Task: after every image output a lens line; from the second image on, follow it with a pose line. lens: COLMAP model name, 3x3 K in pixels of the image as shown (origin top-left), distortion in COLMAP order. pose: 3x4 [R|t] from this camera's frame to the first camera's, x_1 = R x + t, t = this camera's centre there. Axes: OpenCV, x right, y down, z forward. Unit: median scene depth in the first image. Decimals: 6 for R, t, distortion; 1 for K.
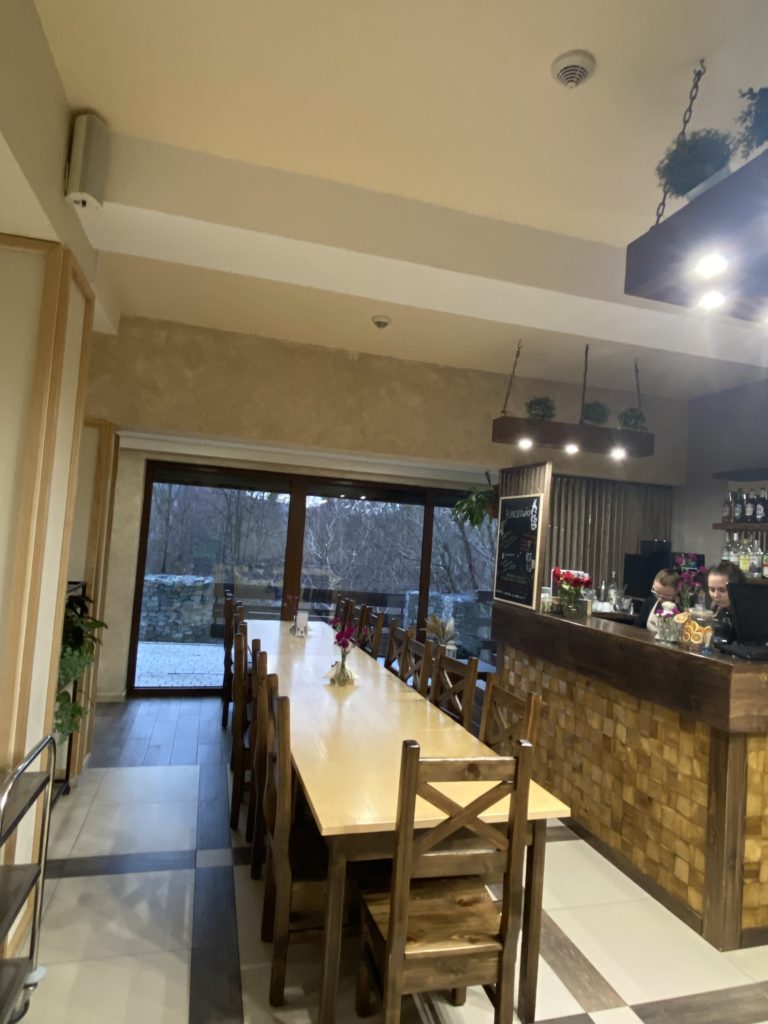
lens RADIAL K [[599.4, 0, 384.5], [0, 599.4, 510.2], [0, 0, 1]] dist [0.003855, 0.000110]
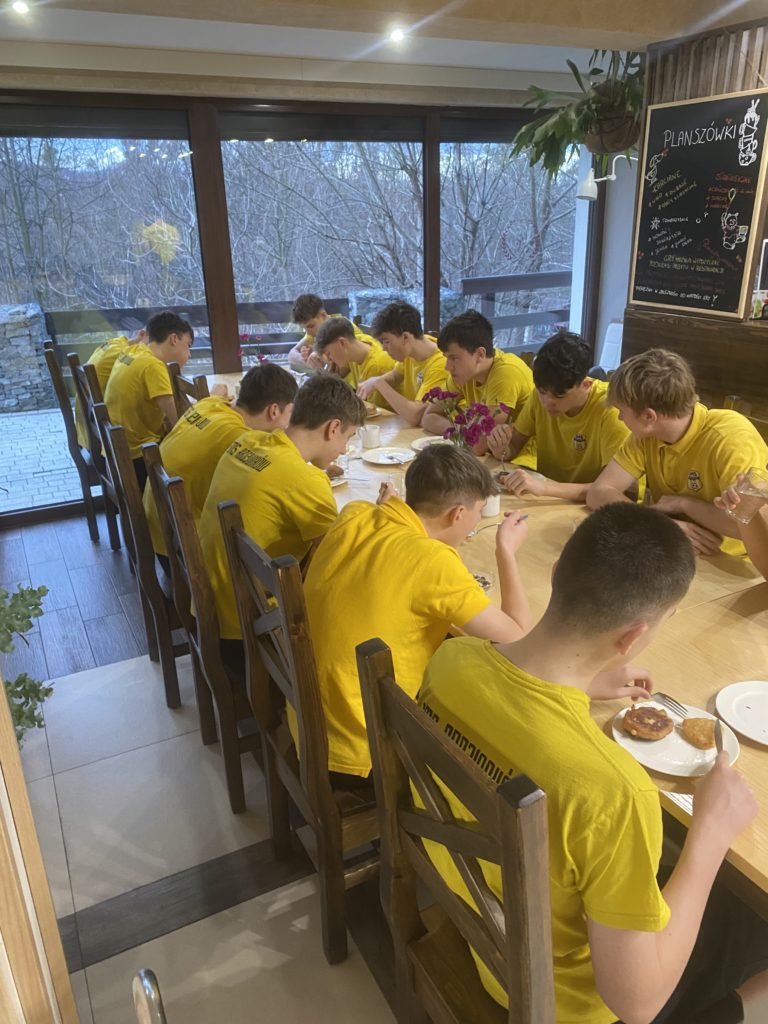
lens RADIAL K [[776.5, 0, 384.6], [0, 776.5, 513.9], [0, 0, 1]] dist [0.009757, 0.007500]
pose [[0.978019, -0.152820, 0.141861, -0.204651], [0.080116, 0.903521, 0.420989, -0.005159], [-0.192510, -0.400370, 0.895904, 0.305700]]
